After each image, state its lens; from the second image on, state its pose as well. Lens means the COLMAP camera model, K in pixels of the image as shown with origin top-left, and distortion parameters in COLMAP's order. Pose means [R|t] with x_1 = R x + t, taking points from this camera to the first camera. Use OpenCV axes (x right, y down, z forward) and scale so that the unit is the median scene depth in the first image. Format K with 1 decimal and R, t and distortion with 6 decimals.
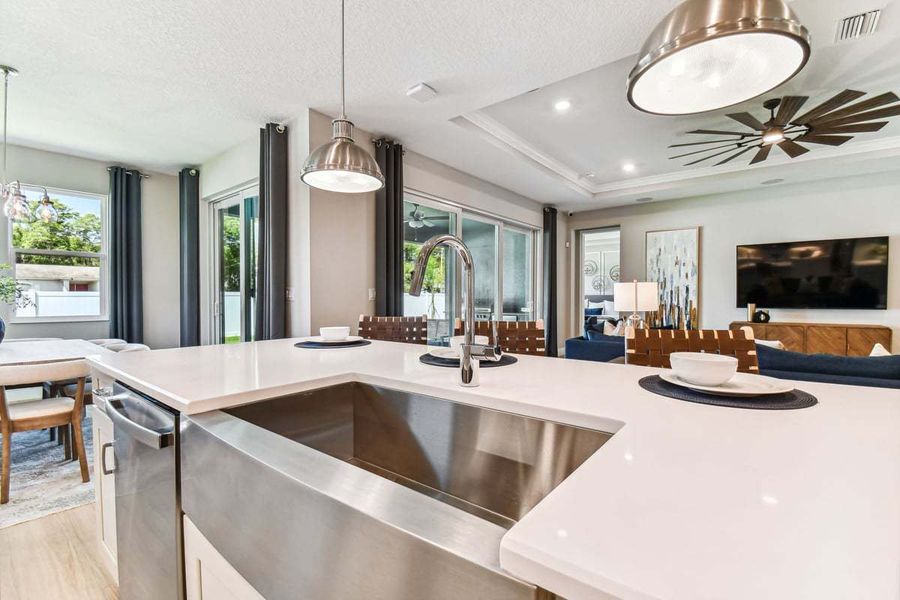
lens RADIAL K [[400.4, 0, 461.1], [0, 400.4, 310.7], [0, 0, 1]] dist [0.008282, -0.004118]
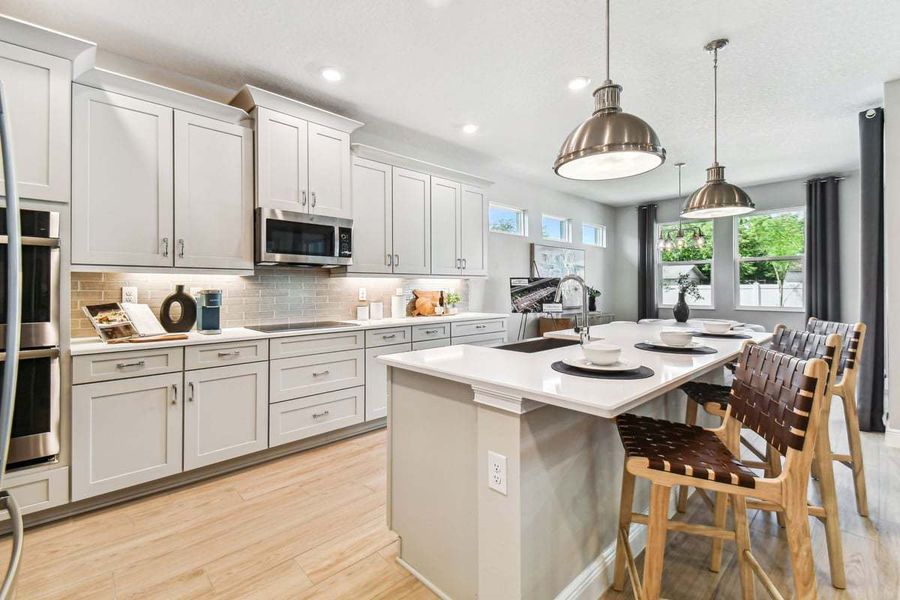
lens RADIAL K [[400.4, 0, 431.3], [0, 400.4, 291.0], [0, 0, 1]] dist [0.008282, -0.004118]
pose [[-0.175215, 0.011969, -0.984457, 0.438129], [-0.032224, 0.999321, 0.017885, -0.022911], [0.984003, 0.034857, -0.174710, 0.131623]]
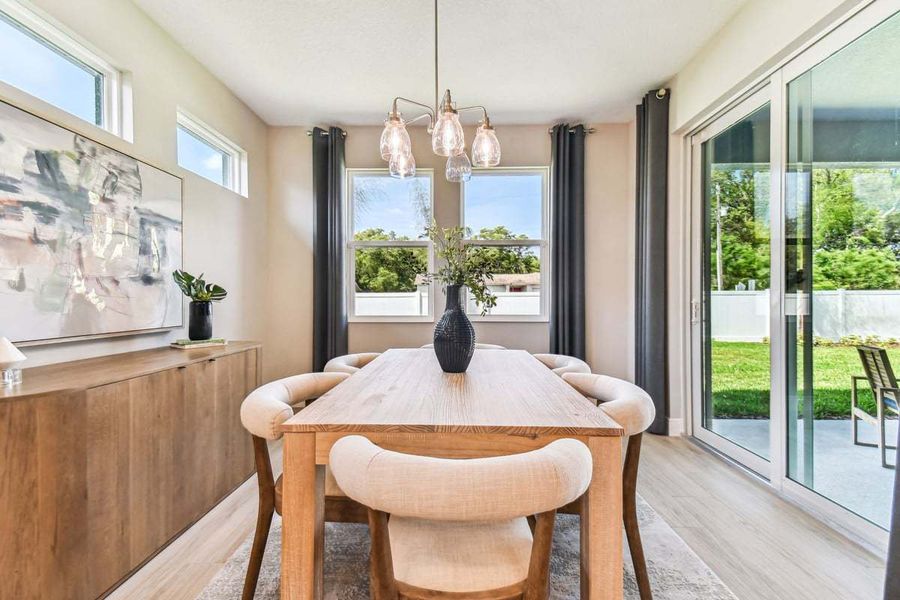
lens RADIAL K [[400.4, 0, 456.3], [0, 400.4, 302.2], [0, 0, 1]] dist [0.008282, -0.004118]
pose [[0.619225, 0.017425, -0.785020, -0.348430], [-0.037546, 0.999267, -0.007436, -0.005710], [0.784316, 0.034079, 0.619425, 0.355938]]
